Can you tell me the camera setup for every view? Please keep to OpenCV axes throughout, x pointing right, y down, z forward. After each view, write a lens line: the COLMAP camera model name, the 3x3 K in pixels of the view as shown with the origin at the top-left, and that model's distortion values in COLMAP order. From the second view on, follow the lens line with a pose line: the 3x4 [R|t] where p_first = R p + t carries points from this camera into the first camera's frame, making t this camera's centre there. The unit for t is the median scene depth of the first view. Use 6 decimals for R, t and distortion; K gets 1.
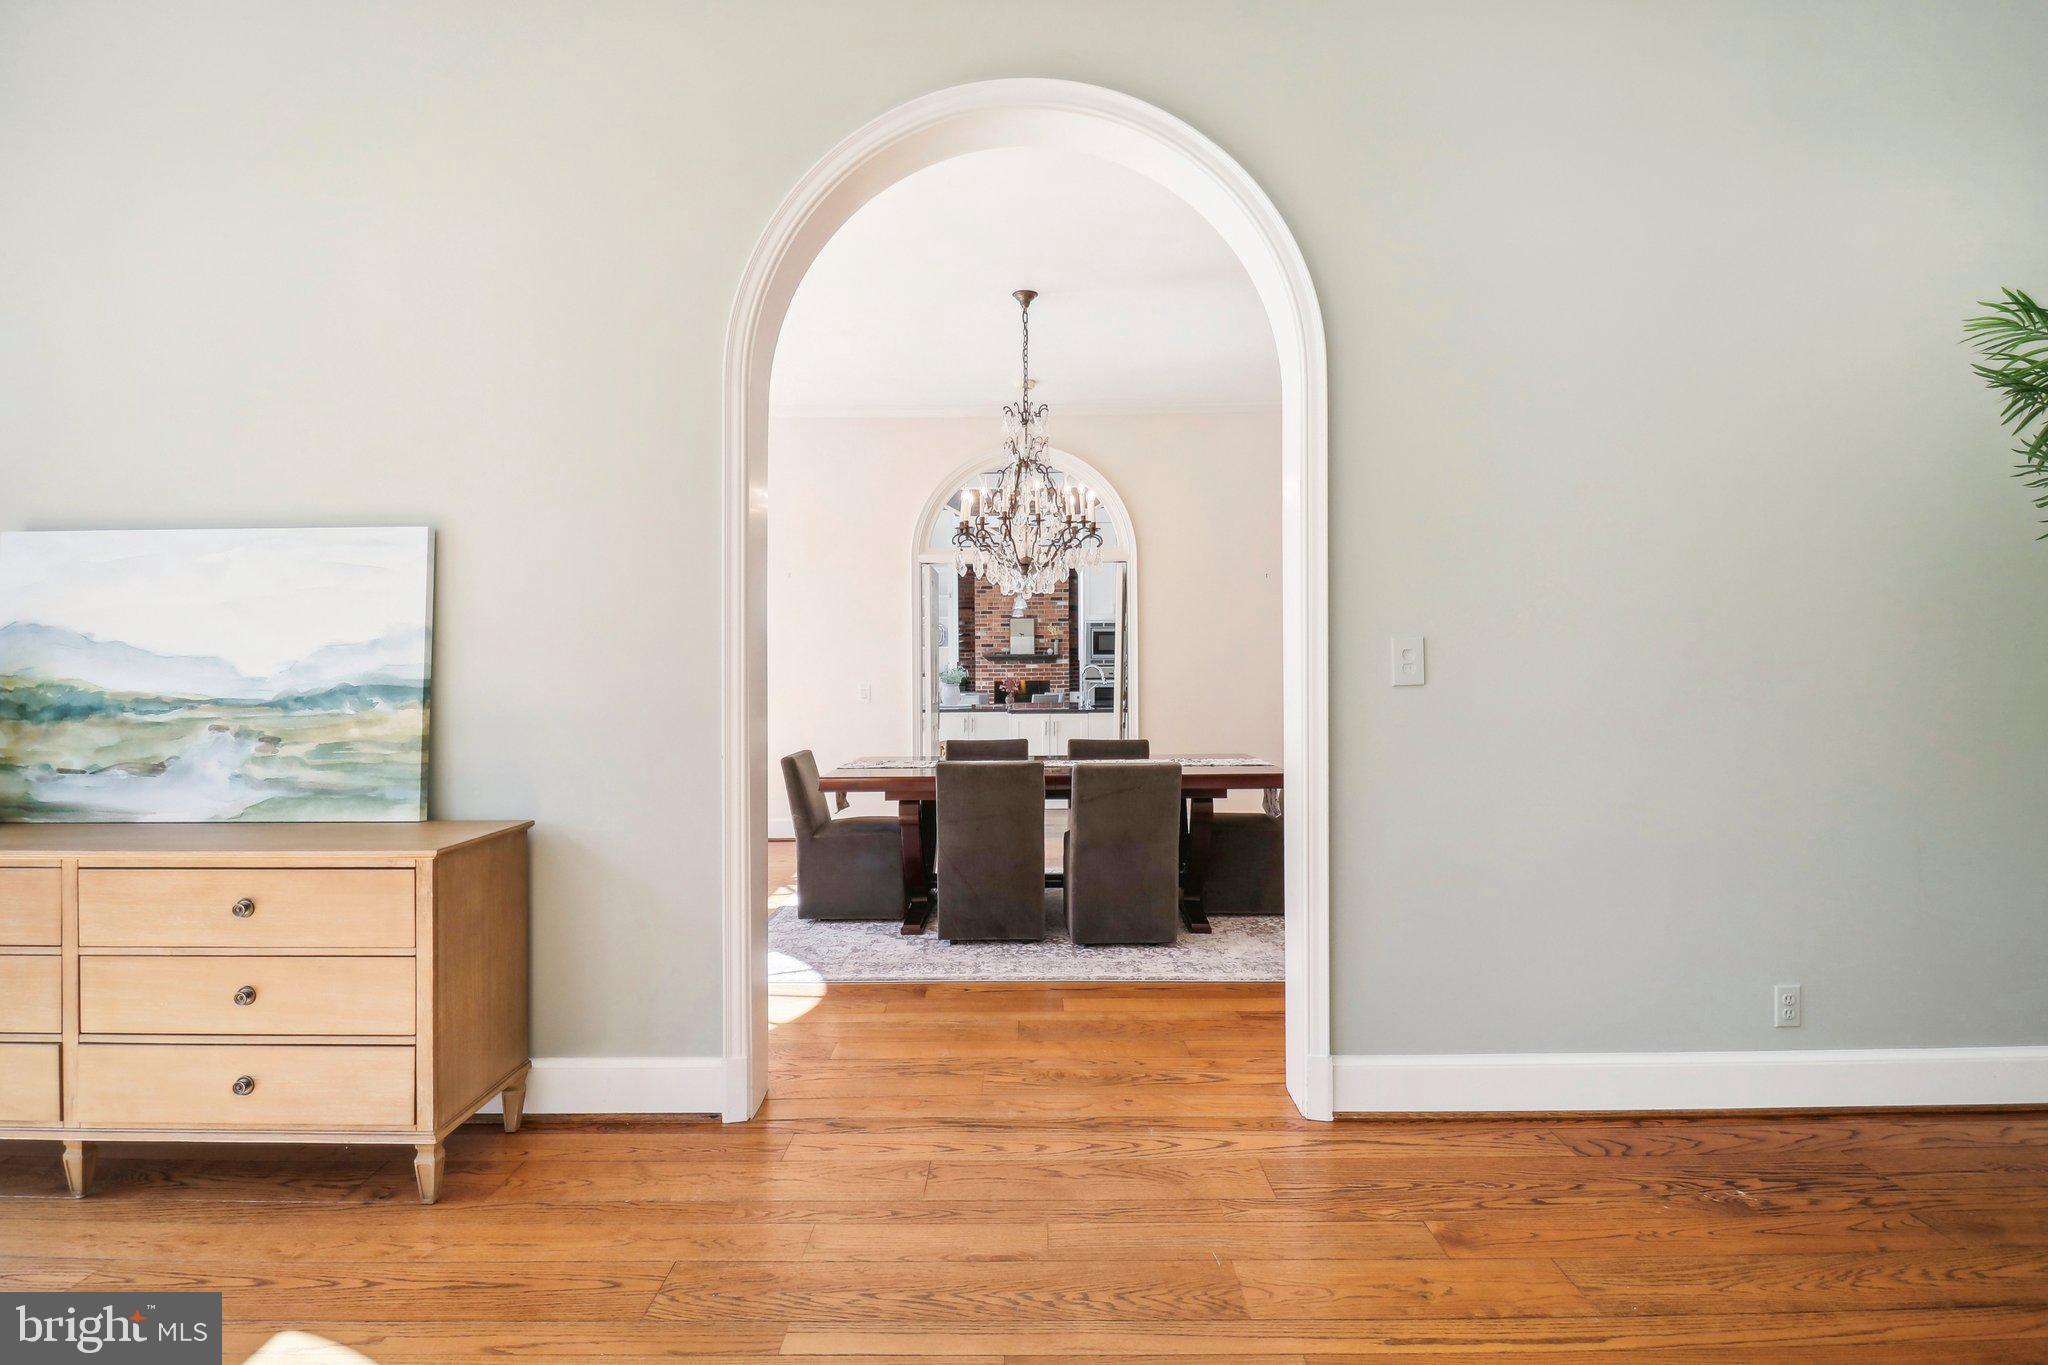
lens RADIAL K [[1049.7, 0, 1015.2], [0, 1049.7, 685.7], [0, 0, 1]] dist [-0.000508, -0.022386]
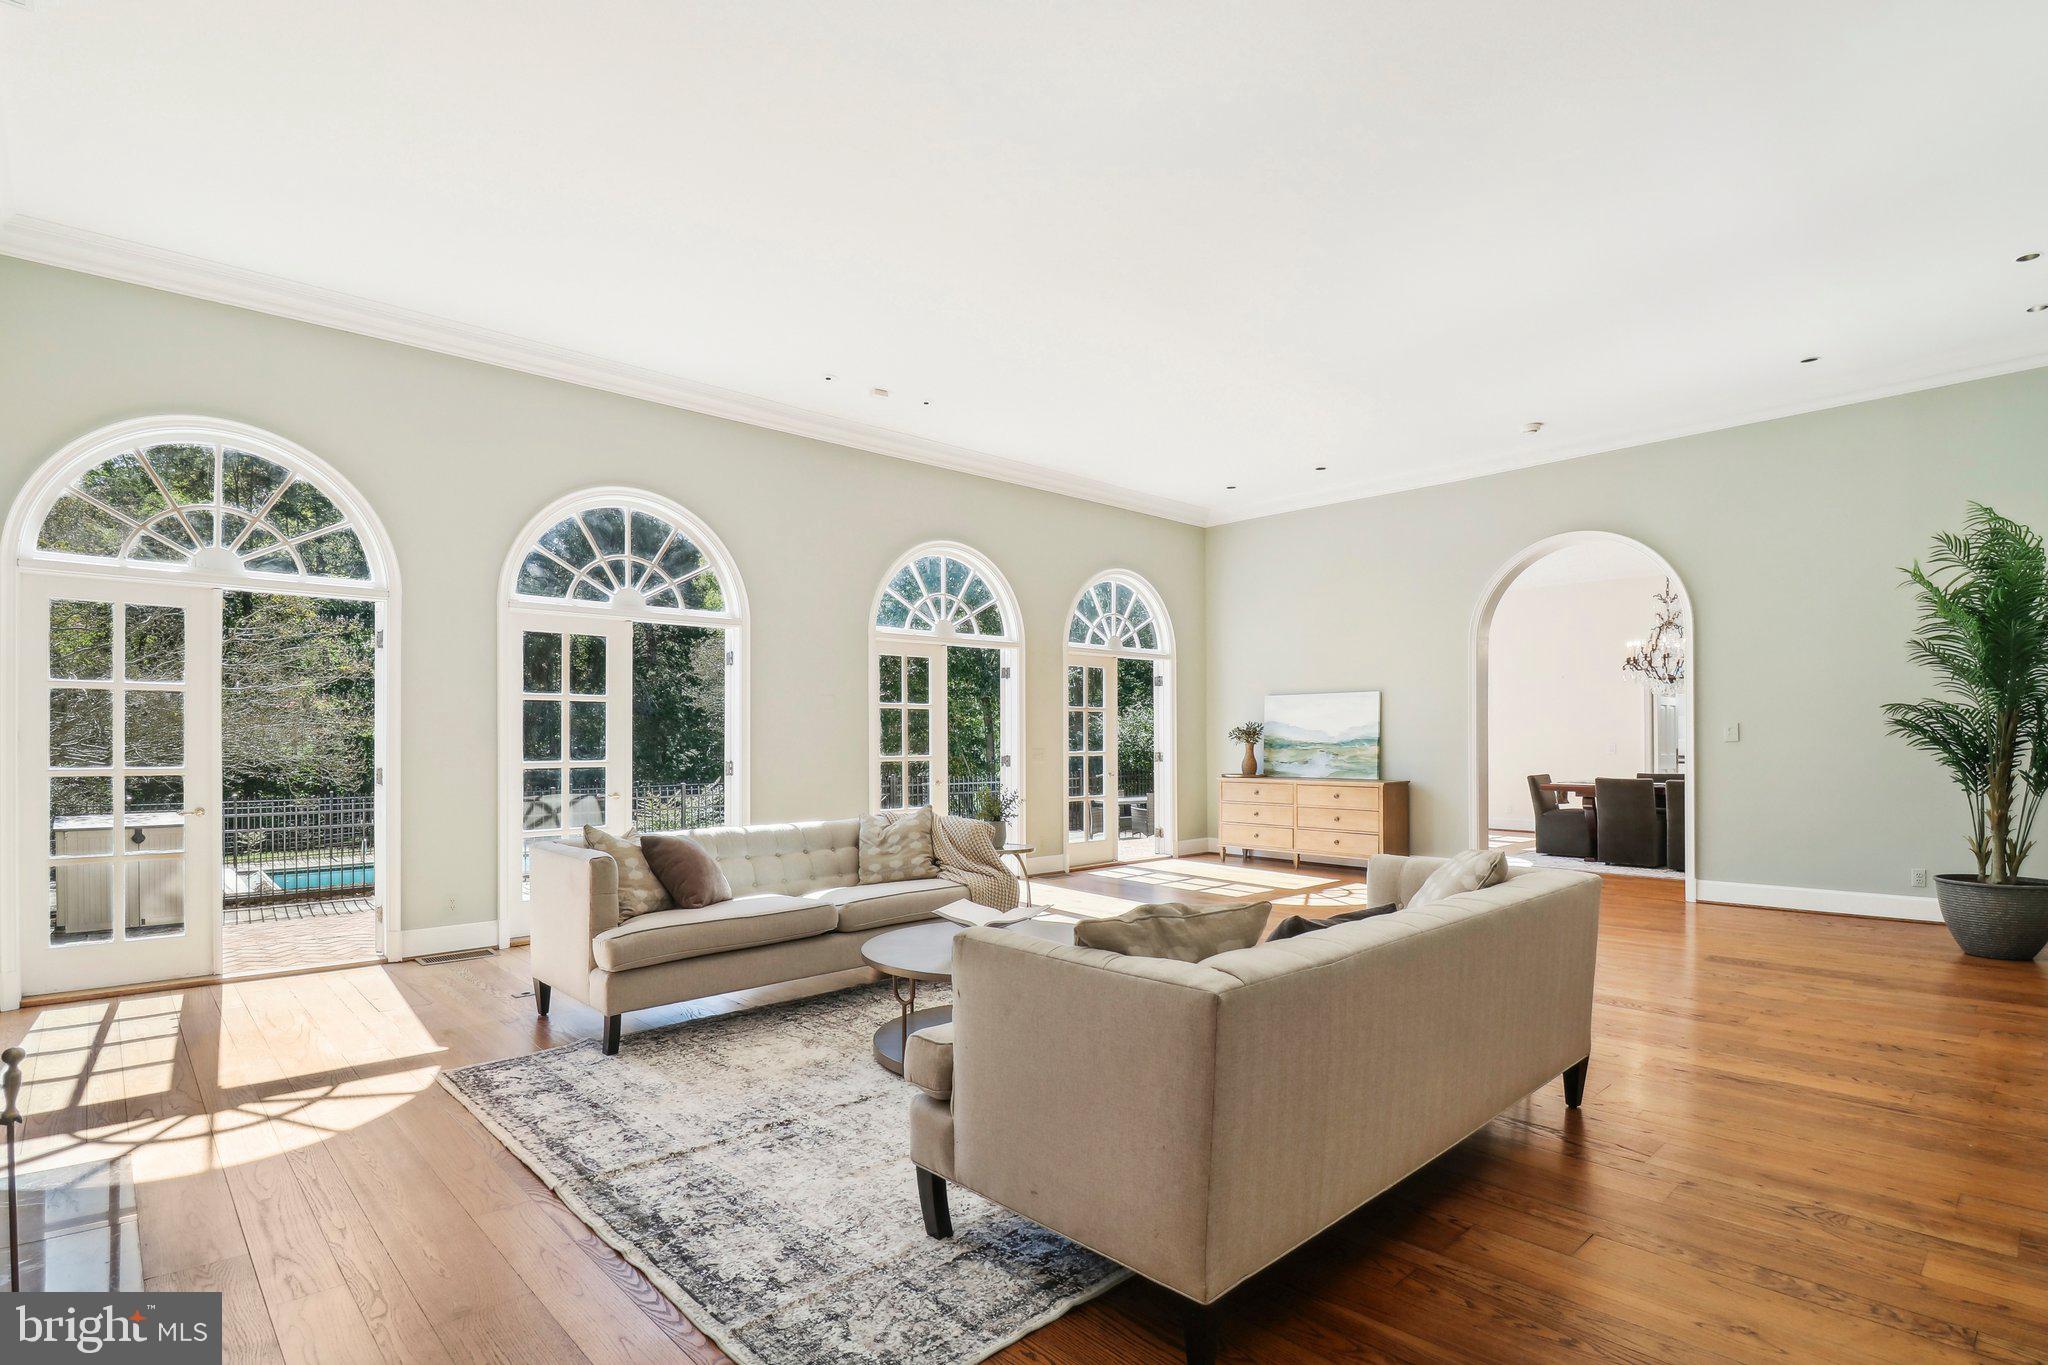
lens RADIAL K [[1007.6, 0, 1013.8], [0, 1007.6, 735.0], [0, 0, 1]] dist [-0.000345, -0.012692]
pose [[0.680706, 0.002021, -0.732553, 0.582374], [-0.009975, 0.999929, -0.006510, 0.010965], [0.732488, 0.011739, 0.680678, -1.190518]]
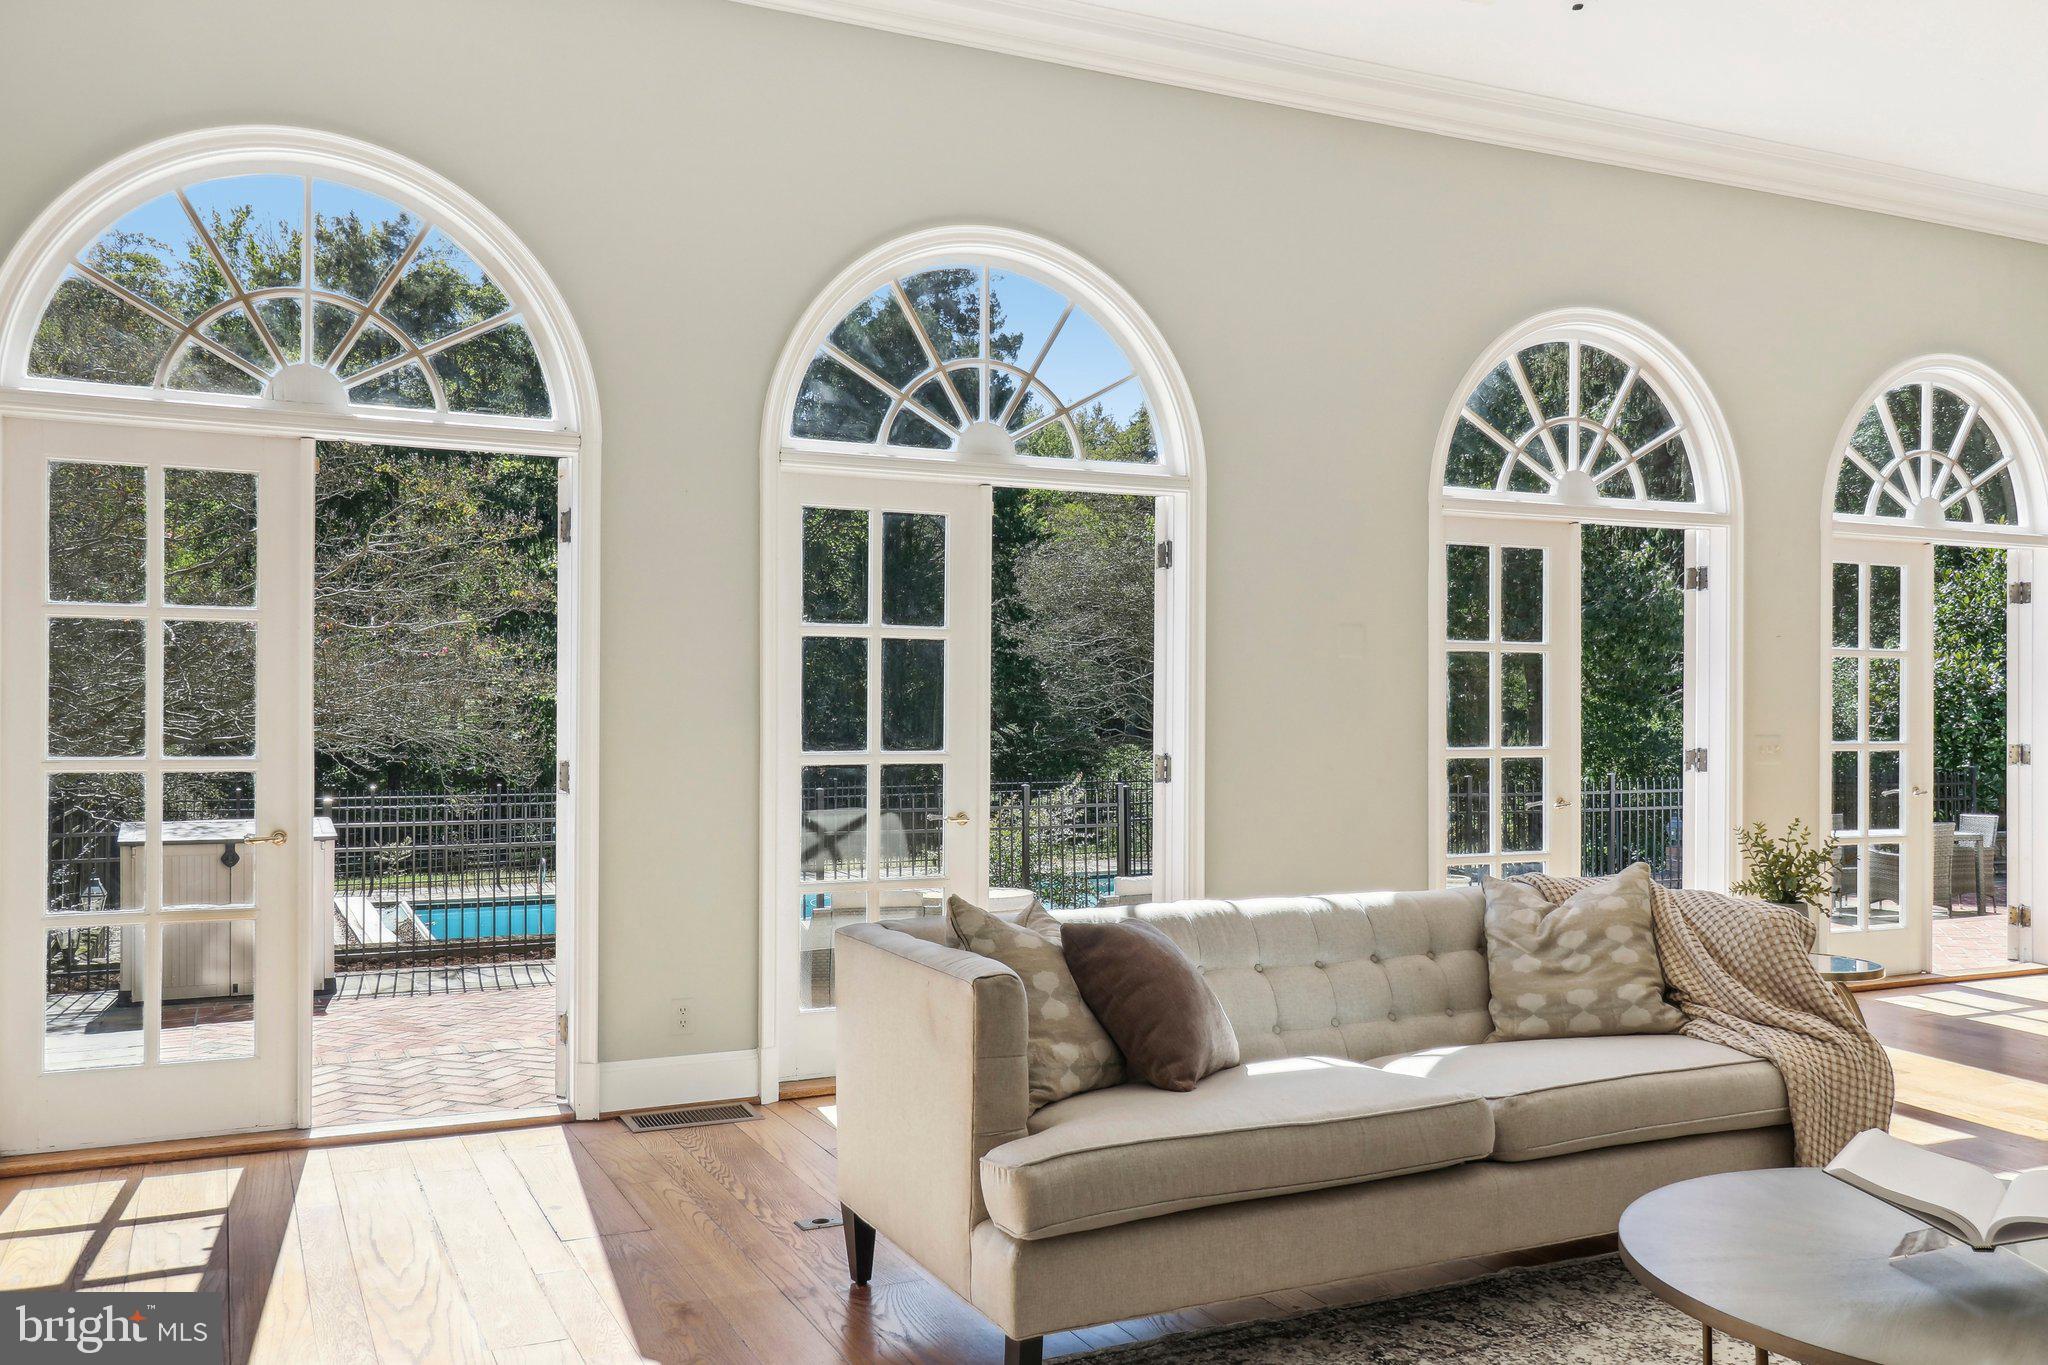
lens RADIAL K [[1681.3, 0, 1017.0], [0, 1681.3, 709.5], [0, 0, 1]] dist [0.016165, 0.004768]
pose [[0.434031, 0.008987, -0.900853, 0.311011], [-0.016984, 0.999854, 0.001792, 0.009513], [0.900738, 0.014522, 0.434120, -1.140139]]
